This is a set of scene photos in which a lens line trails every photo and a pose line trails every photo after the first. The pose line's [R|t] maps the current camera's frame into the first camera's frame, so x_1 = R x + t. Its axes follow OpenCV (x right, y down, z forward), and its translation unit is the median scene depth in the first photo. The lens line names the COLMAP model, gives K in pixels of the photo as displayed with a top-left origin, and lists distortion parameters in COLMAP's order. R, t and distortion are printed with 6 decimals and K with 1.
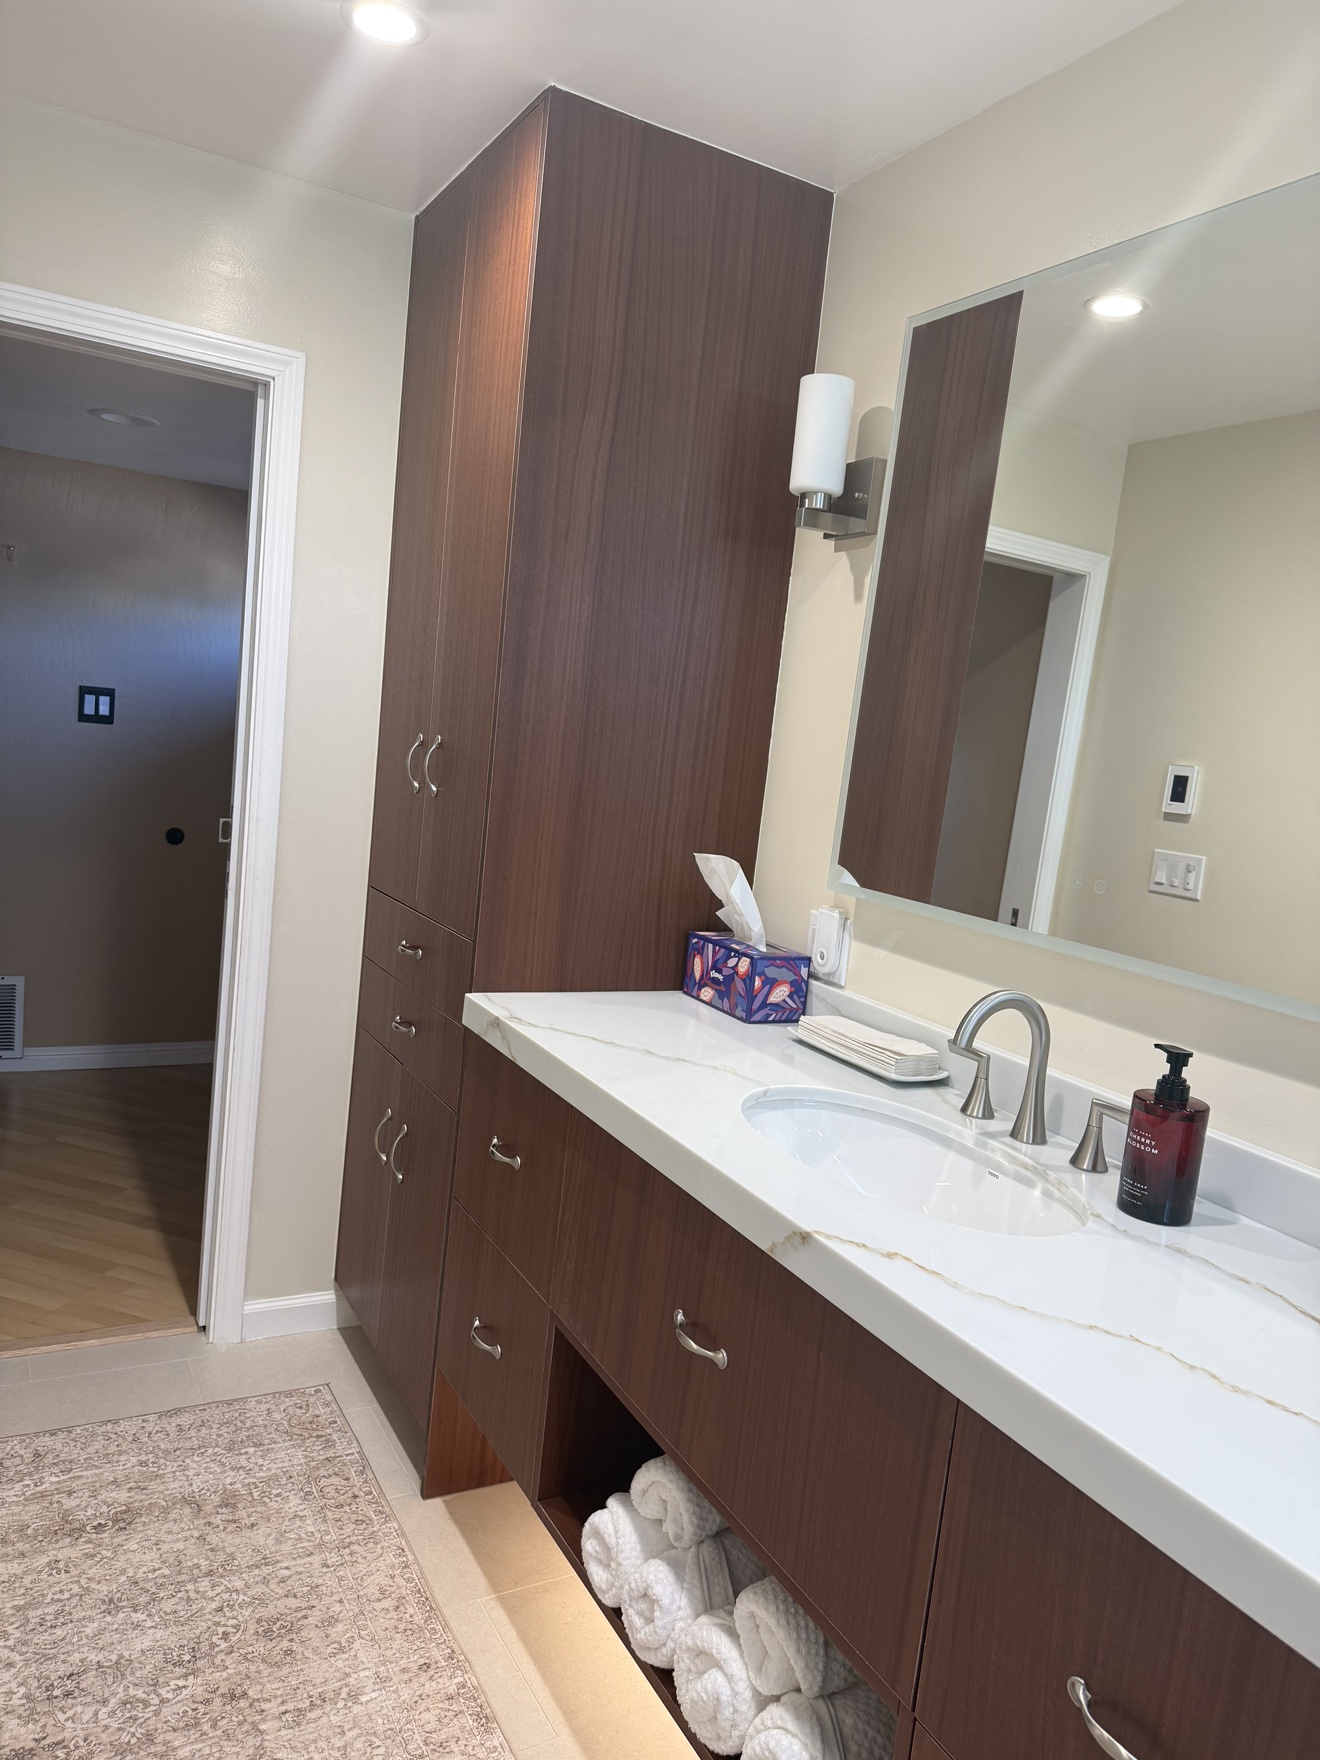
lens RADIAL K [[1249.3, 0, 660.0], [0, 1249.3, 880.0], [0, 0, 1]] dist [0.020975, -0.028885]
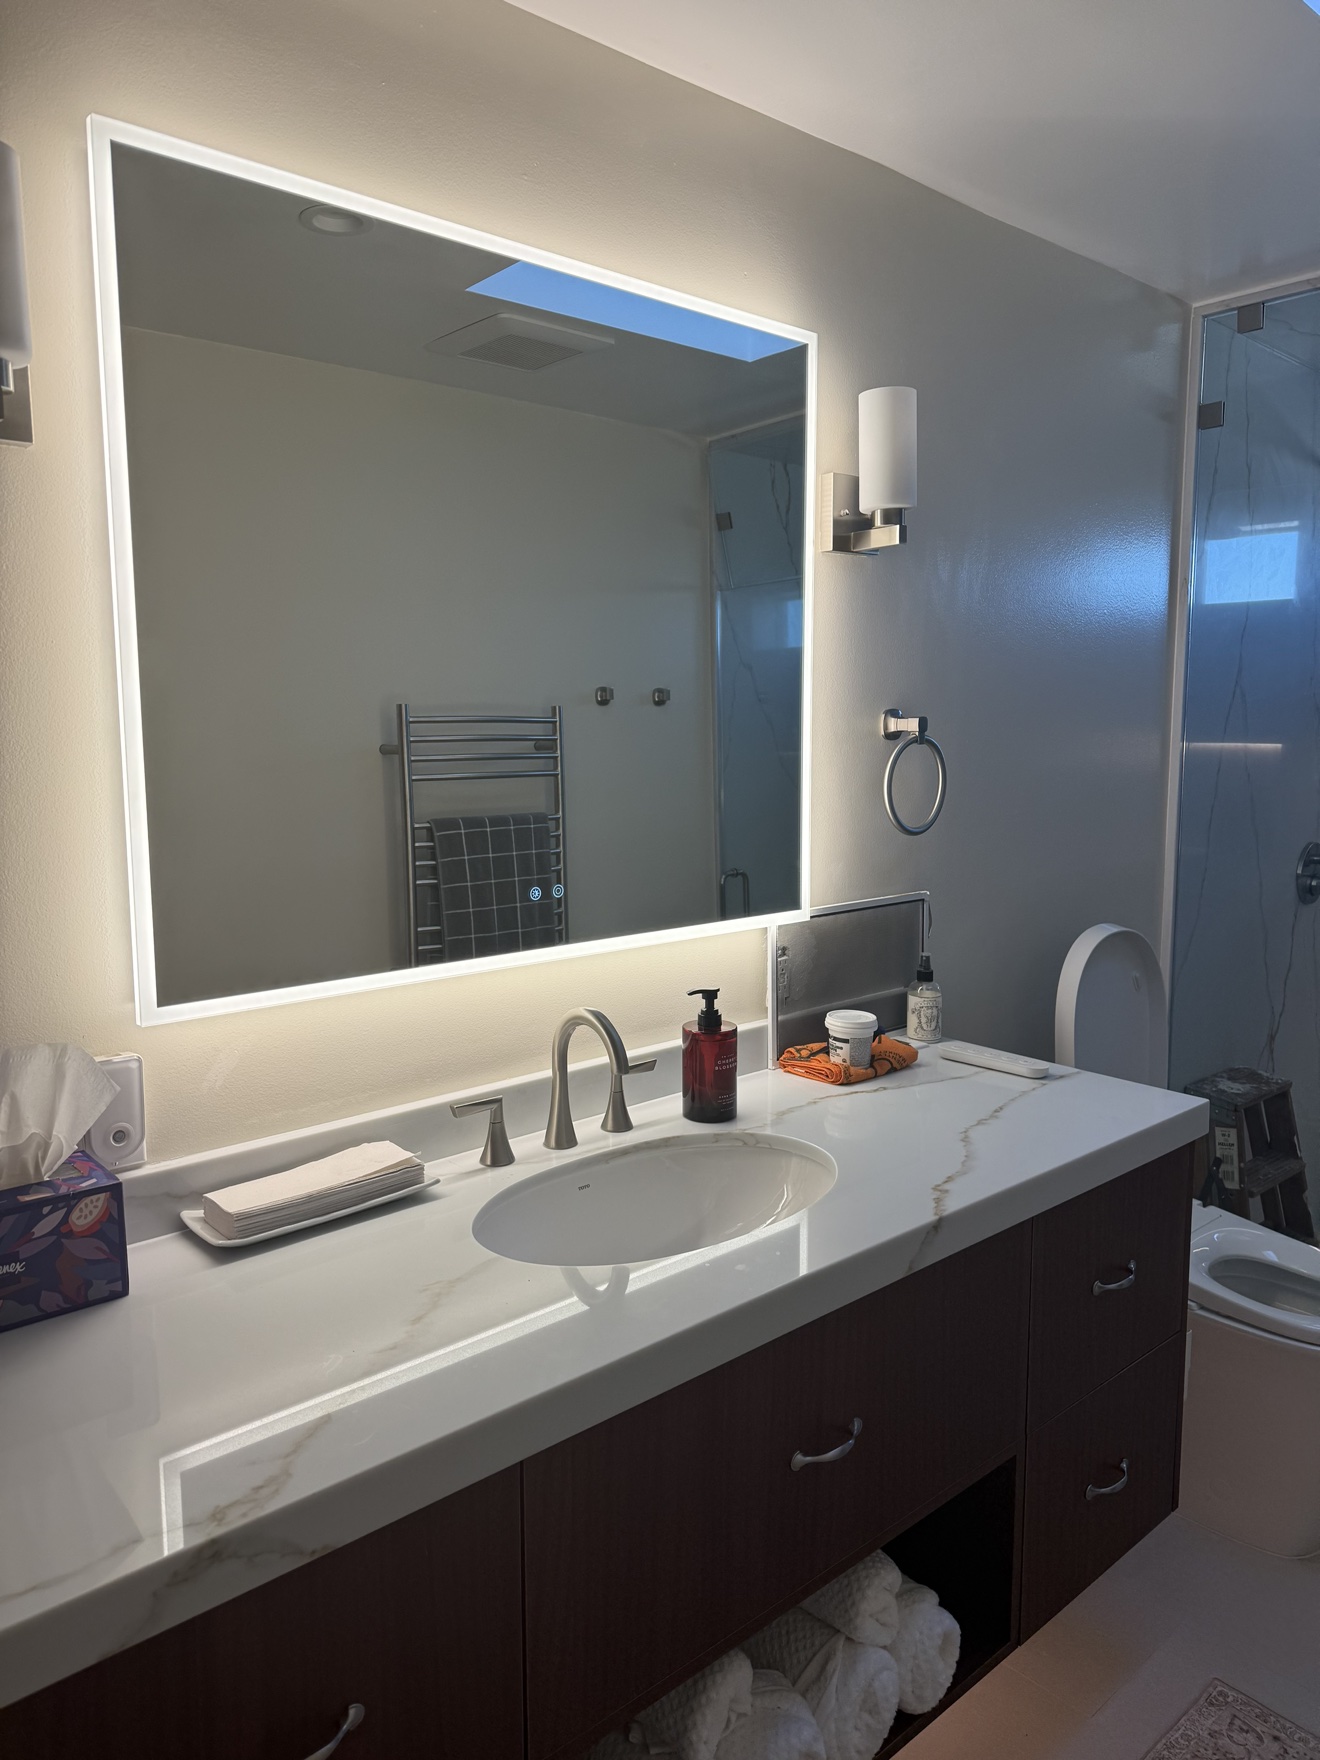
lens RADIAL K [[1249.3, 0, 660.0], [0, 1249.3, 880.0], [0, 0, 1]] dist [0.020975, -0.028885]
pose [[-0.216639, -0.236095, 0.947273, -0.570872], [0.096898, 0.960325, 0.261508, -0.231210], [-0.971431, 0.148442, -0.185166, 0.967456]]
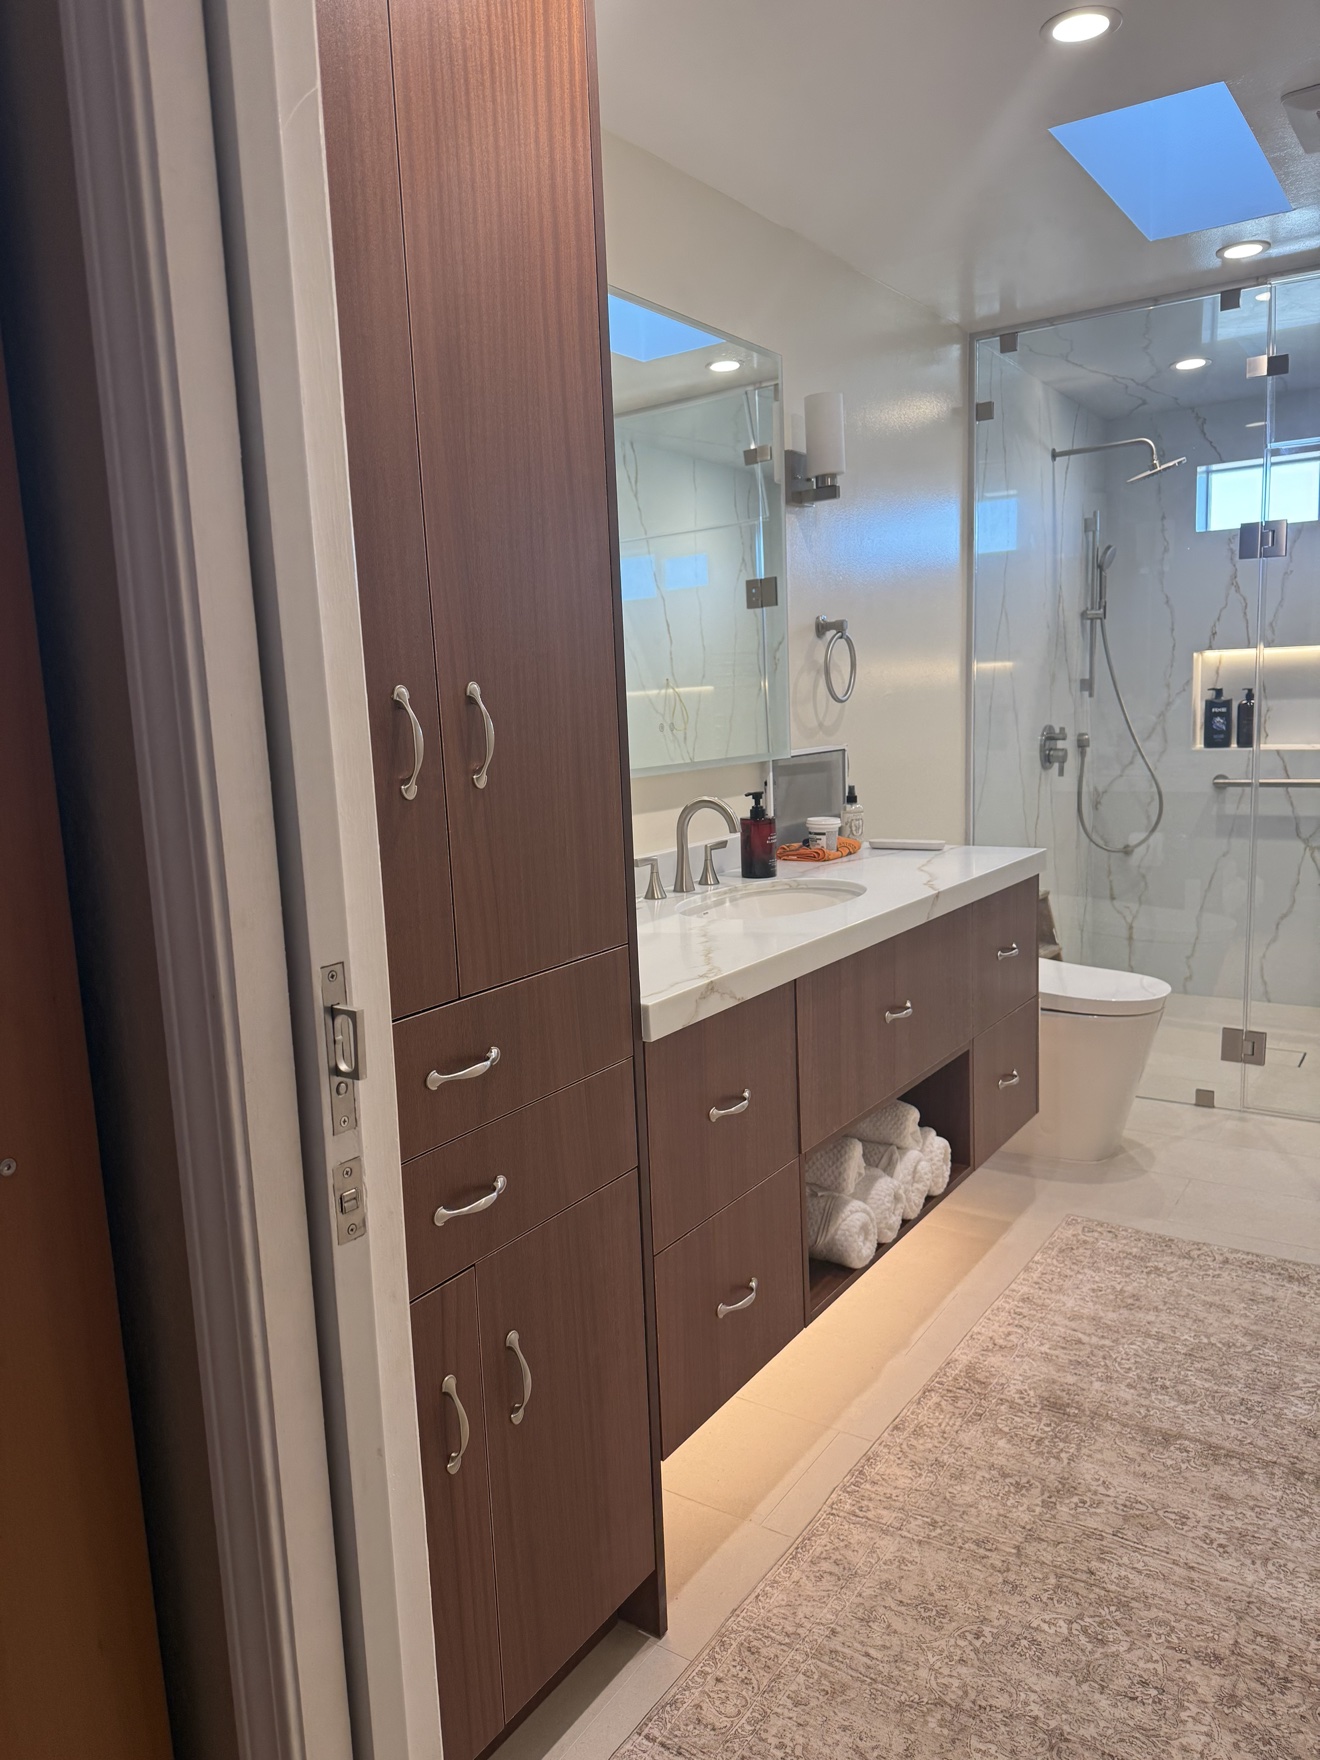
lens RADIAL K [[1249.3, 0, 660.0], [0, 1249.3, 880.0], [0, 0, 1]] dist [0.020975, -0.028885]
pose [[-0.453968, -0.220659, 0.863263, -0.942719], [0.093974, 0.951589, 0.292655, -0.241894], [-0.886049, 0.213980, -0.411255, 1.502730]]
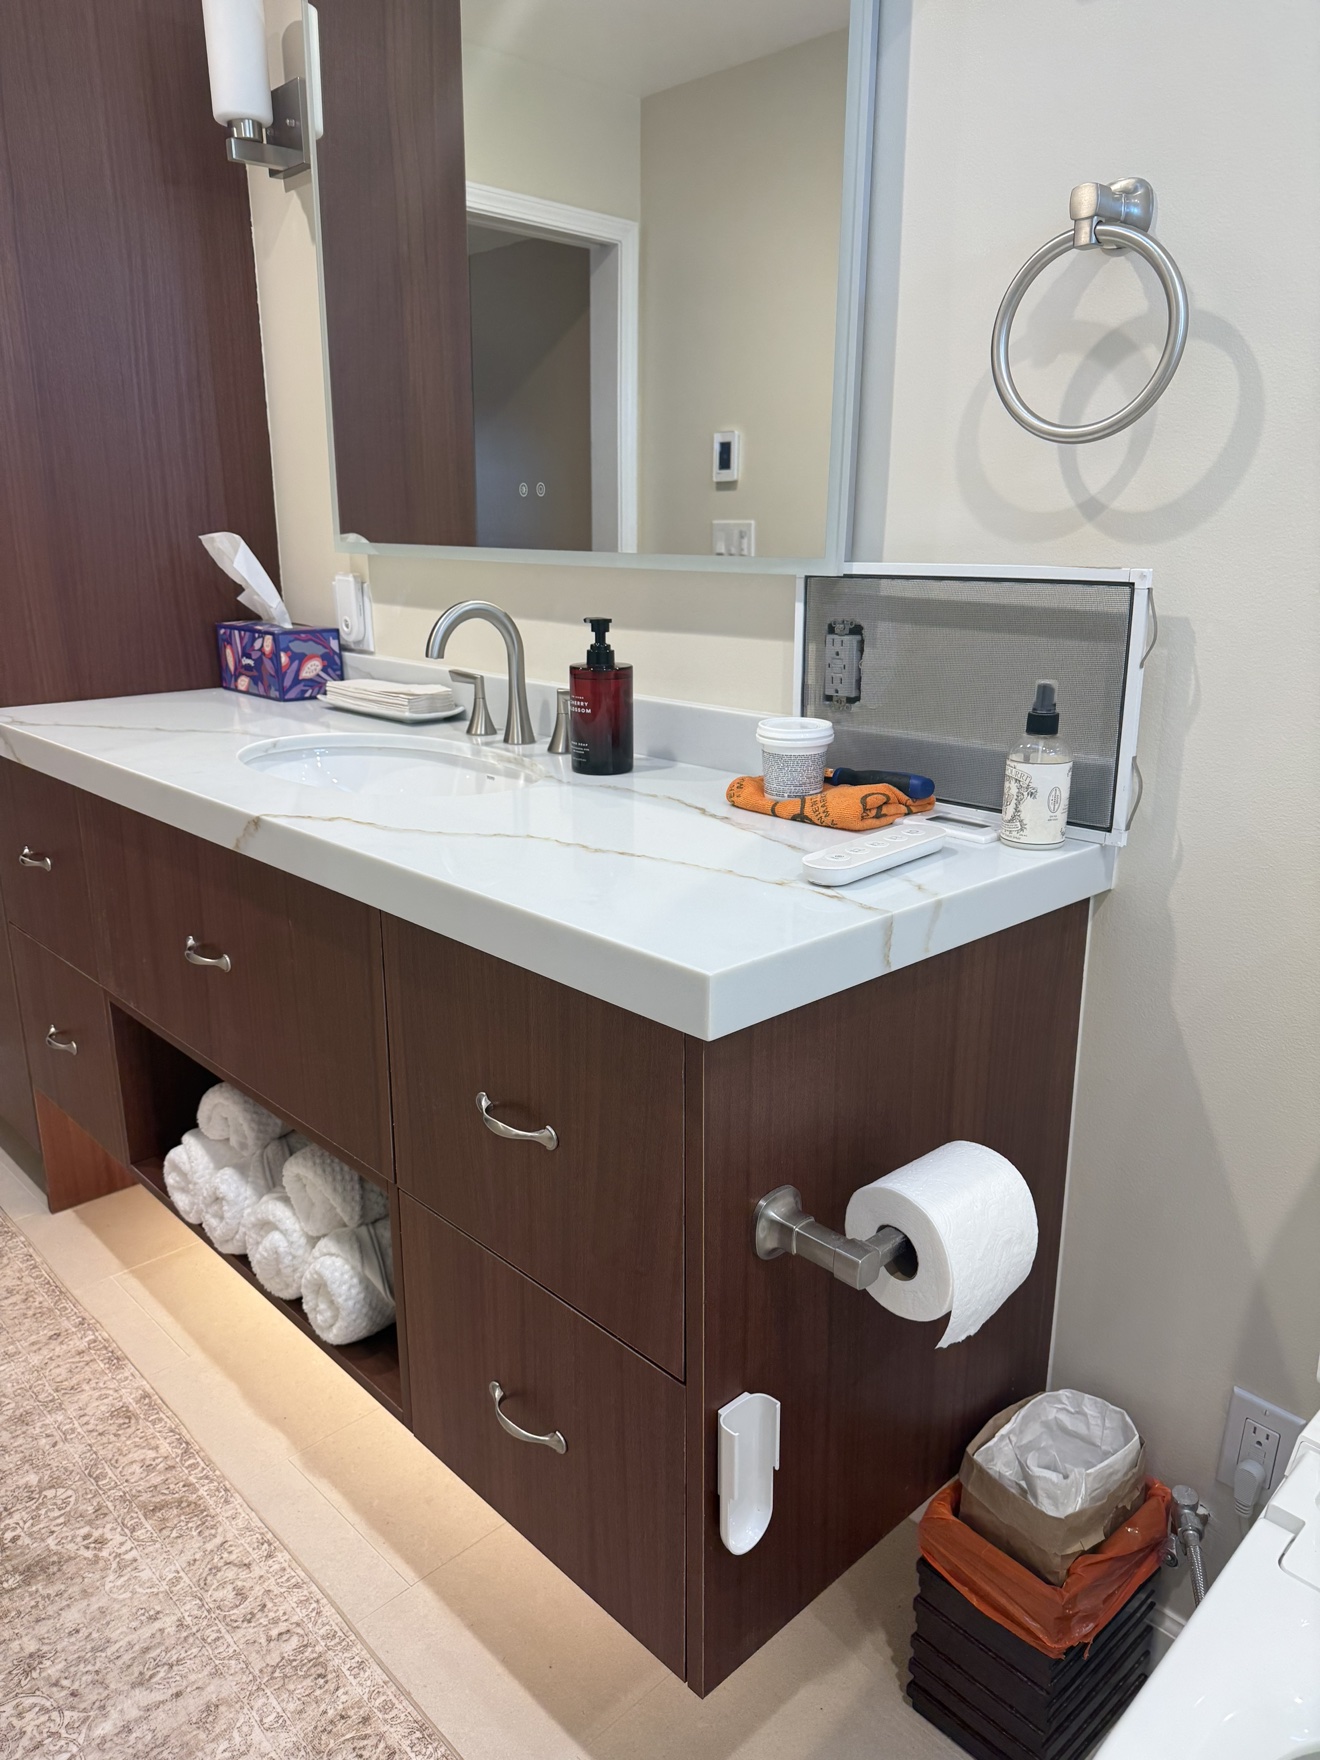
lens RADIAL K [[1239.2, 0, 700.0], [0, 1239.2, 904.0], [0, 0, 1]] dist [0.048517, -0.074231]
pose [[0.958445, -0.173789, 0.226232, 0.158617], [0.128560, 0.971056, 0.201301, 0.132517], [-0.254668, -0.163851, 0.953046, -0.080453]]
